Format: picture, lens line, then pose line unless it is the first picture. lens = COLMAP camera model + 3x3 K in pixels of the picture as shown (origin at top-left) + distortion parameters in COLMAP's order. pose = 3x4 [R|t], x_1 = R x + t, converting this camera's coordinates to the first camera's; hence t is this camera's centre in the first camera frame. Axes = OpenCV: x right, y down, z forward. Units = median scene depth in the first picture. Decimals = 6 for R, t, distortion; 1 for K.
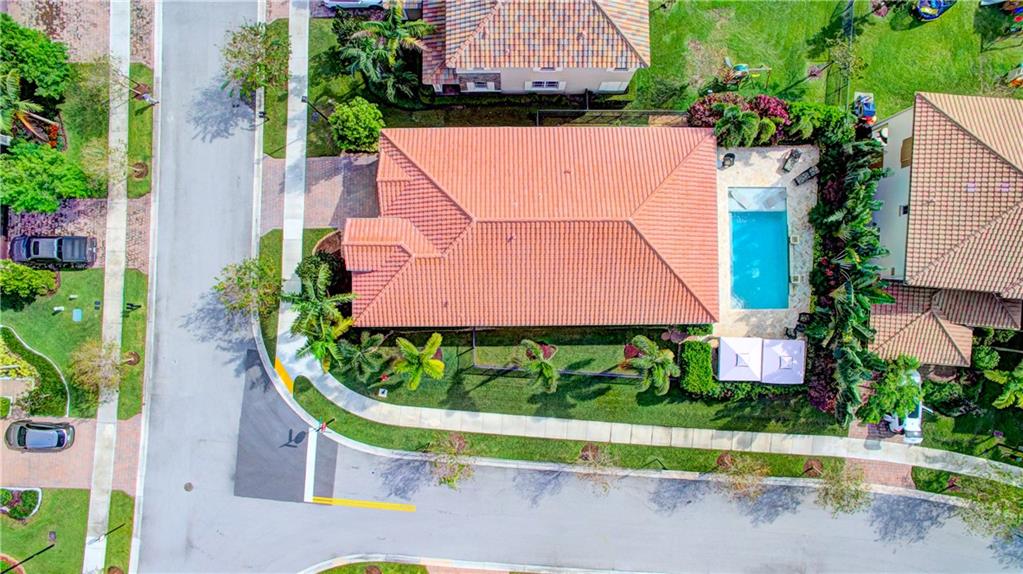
lens RADIAL K [[596.0, 0, 511.5], [0, 596.0, 287.0], [0, 0, 1]] dist [-0.101085, 0.069369]
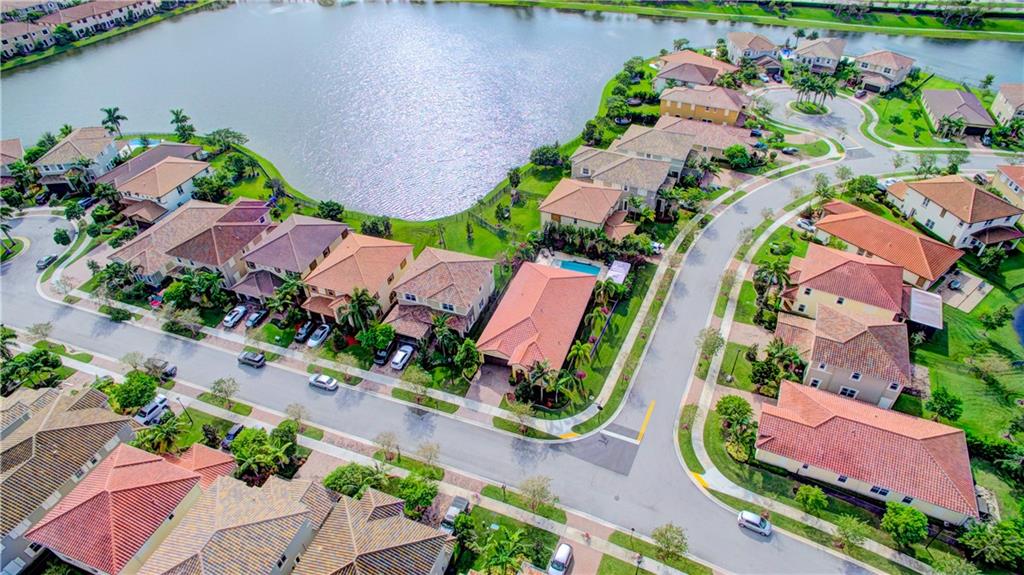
lens RADIAL K [[596.6, 0, 512.0], [0, 596.6, 287.5], [0, 0, 1]] dist [-0.101085, 0.069369]
pose [[0.353206, -0.601005, 0.716965, -1.504537], [0.935425, 0.214587, -0.280948, 0.407162], [0.014999, 0.769900, 0.637989, -0.542978]]
